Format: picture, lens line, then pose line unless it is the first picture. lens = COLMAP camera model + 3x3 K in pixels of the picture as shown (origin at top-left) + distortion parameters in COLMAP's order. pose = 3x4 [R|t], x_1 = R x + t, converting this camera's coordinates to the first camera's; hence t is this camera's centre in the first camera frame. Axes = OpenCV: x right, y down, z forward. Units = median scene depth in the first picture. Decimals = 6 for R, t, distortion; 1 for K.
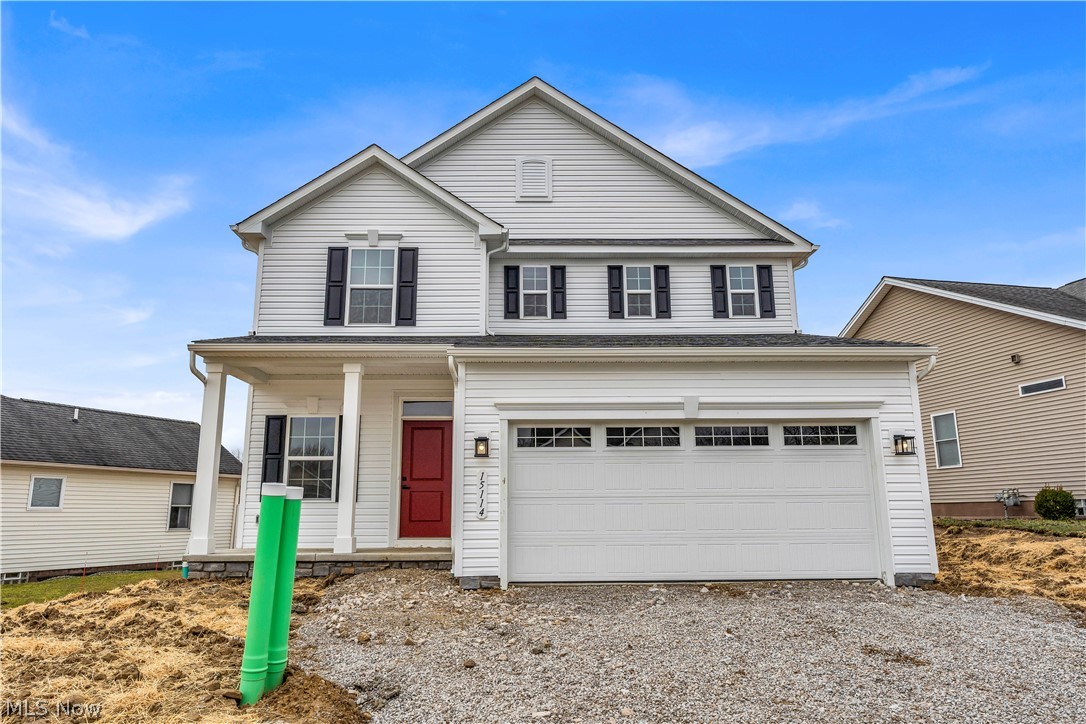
lens RADIAL K [[709.5, 0, 543.0], [0, 709.5, 362.0], [0, 0, 1]] dist [0.001422, -0.001432]
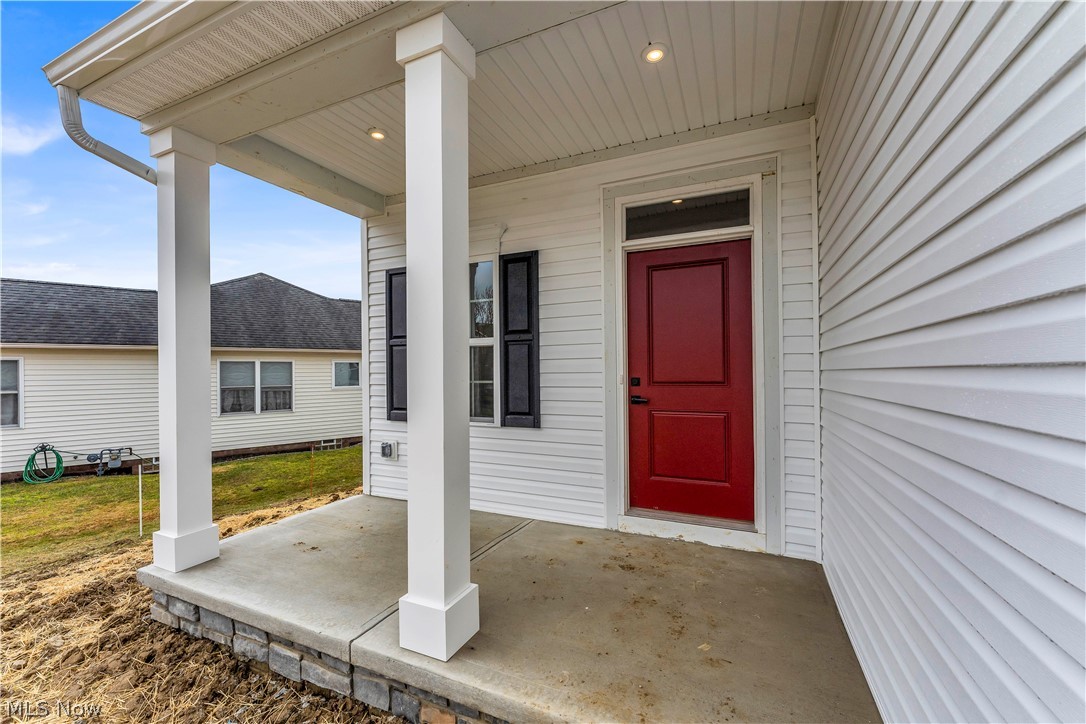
lens RADIAL K [[440.2, 0, 535.8], [0, 440.2, 367.1], [0, 0, 1]] dist [-0.000730, 0.000043]
pose [[0.896294, -0.004530, -0.443437, -0.122948], [0.096398, 0.978027, 0.184854, 0.093822], [0.432856, -0.208430, 0.877036, 0.699687]]
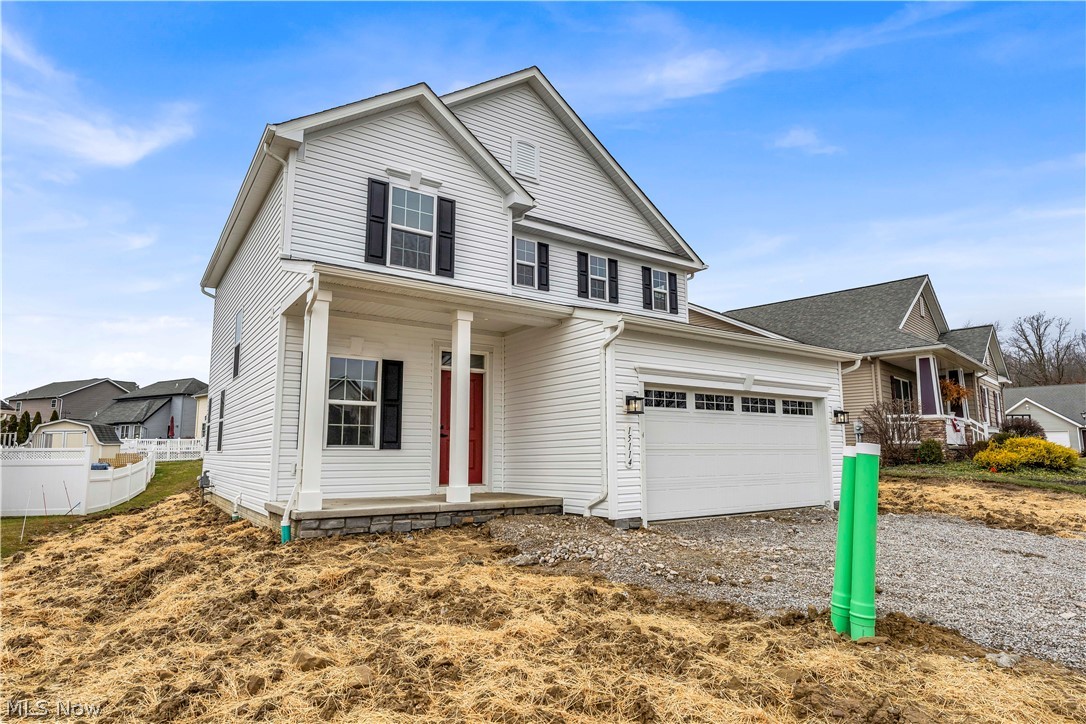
lens RADIAL K [[595.6, 0, 543.0], [0, 595.6, 362.0], [0, 0, 1]] dist [0.006932, 0.000728]
pose [[0.838211, 0.087451, 0.538288, -0.518801], [-0.117686, 0.992808, 0.021964, 0.034454], [-0.532496, -0.081760, 0.842474, 0.203028]]
